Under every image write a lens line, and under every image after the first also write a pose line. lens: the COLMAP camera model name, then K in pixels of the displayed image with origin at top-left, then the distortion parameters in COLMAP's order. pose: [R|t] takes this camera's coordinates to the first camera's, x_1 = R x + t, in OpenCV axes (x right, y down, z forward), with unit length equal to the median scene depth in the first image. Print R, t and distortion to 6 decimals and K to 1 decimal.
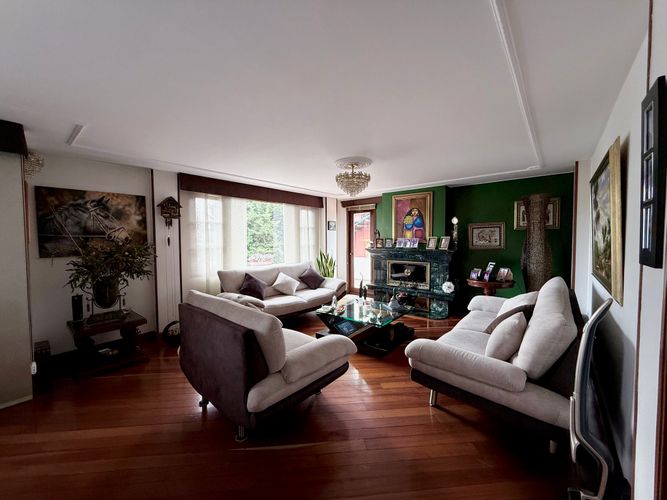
lens RADIAL K [[264.8, 0, 331.1], [0, 264.8, 249.5], [0, 0, 1]] dist [0.000110, 0.000183]
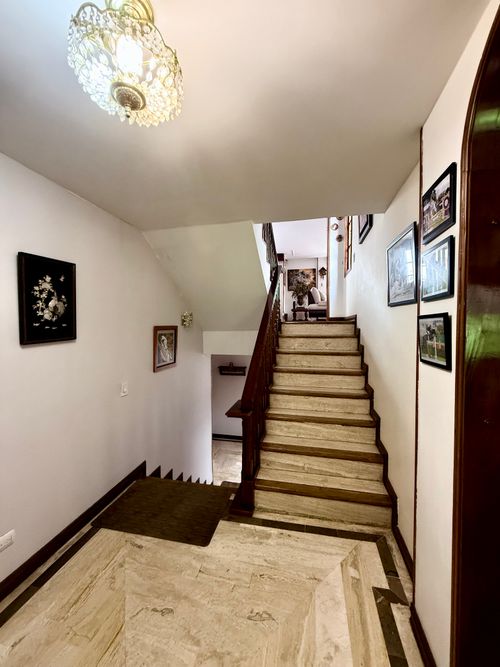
lens RADIAL K [[264.8, 0, 248.8], [0, 264.8, 331.7], [0, 0, 1]] dist [0.000110, 0.000183]
pose [[0.468965, 0.031692, -0.882648, 1.375004], [-0.039234, 0.999117, 0.015028, 0.427191], [0.882345, 0.027583, 0.469794, -0.837833]]
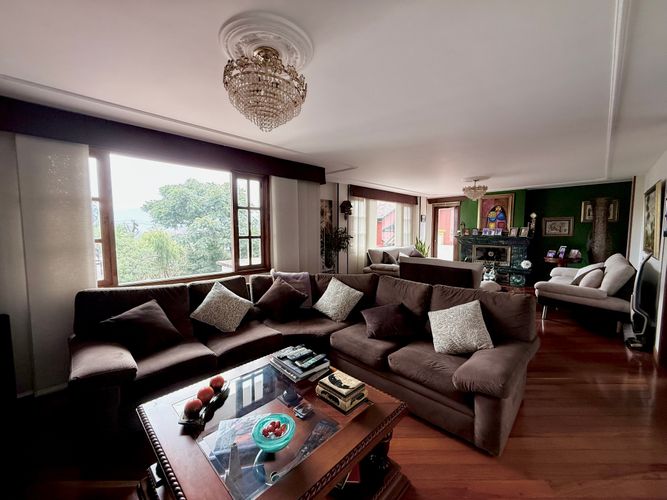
lens RADIAL K [[264.8, 0, 330.9], [0, 264.8, 248.8], [0, 0, 1]] dist [0.000110, 0.000183]
pose [[0.996177, 0.011394, -0.086608, -0.583394], [-0.008444, 0.999374, 0.034357, 0.031109], [0.086945, -0.033495, 0.995650, -0.585832]]
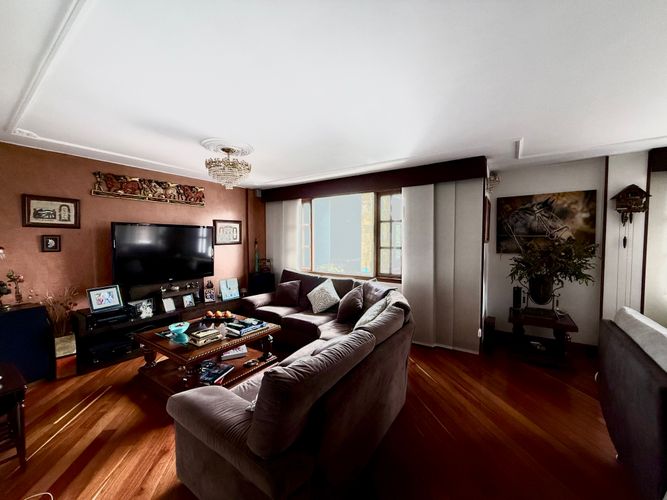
lens RADIAL K [[264.8, 0, 333.5], [0, 264.8, 249.0], [0, 0, 1]] dist [0.000110, 0.000183]
pose [[0.096947, 0.043751, -0.994328, 0.093216], [-0.041159, 0.998355, 0.039915, -0.005982], [0.994438, 0.037056, 0.098588, 0.059924]]
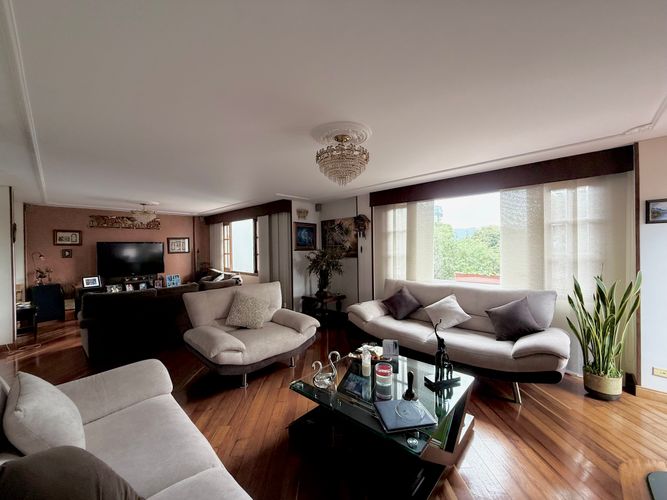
lens RADIAL K [[264.8, 0, 330.9], [0, 264.8, 249.6], [0, 0, 1]] dist [0.000110, 0.000183]
pose [[-0.056467, 0.016070, -0.998275, 0.709153], [-0.026913, 0.999483, 0.017611, -0.050052], [0.998042, 0.027862, -0.056005, 0.959150]]
